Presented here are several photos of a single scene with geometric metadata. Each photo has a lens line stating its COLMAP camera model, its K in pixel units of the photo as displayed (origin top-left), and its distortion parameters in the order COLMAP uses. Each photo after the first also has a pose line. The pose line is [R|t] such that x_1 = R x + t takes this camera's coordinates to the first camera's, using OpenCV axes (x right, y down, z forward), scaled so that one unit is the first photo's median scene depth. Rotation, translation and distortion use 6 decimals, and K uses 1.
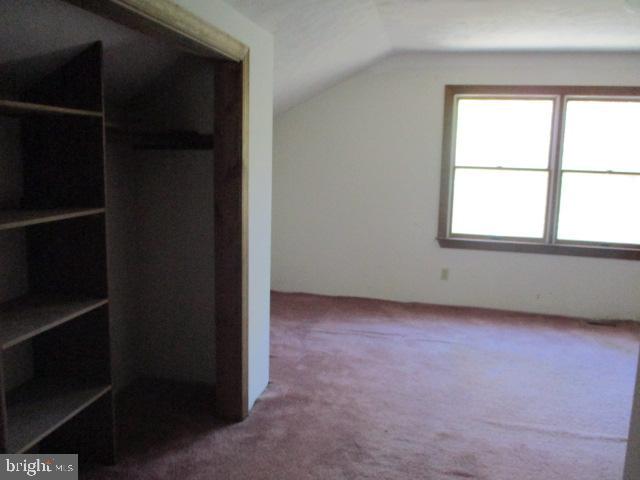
lens RADIAL K [[540.1, 0, 322.6], [0, 540.1, 231.8], [0, 0, 1]] dist [0.000079, -0.001330]
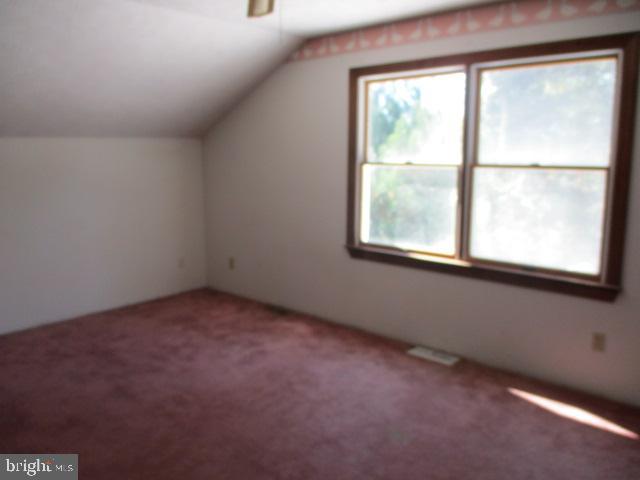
lens RADIAL K [[533.6, 0, 320.0], [0, 533.6, 240.0], [0, 0, 1]] dist [0.009449, 0.008252]
pose [[0.841984, 0.057971, -0.536379, 0.660791], [-0.060286, 0.998093, 0.013239, -0.006686], [0.536124, 0.021189, 0.843873, 0.260605]]
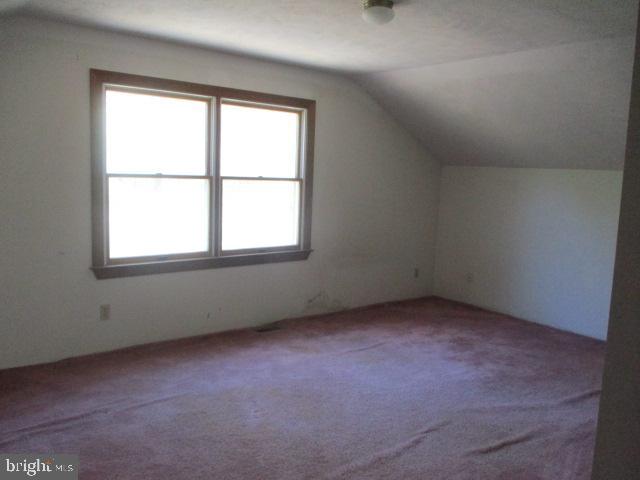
lens RADIAL K [[540.1, 0, 322.6], [0, 540.1, 231.8], [0, 0, 1]] dist [0.000079, -0.001330]
pose [[0.629977, -0.094904, 0.770793, -0.177820], [0.098798, 0.994235, 0.041667, -0.041362], [-0.770304, 0.049904, 0.635722, 0.270858]]
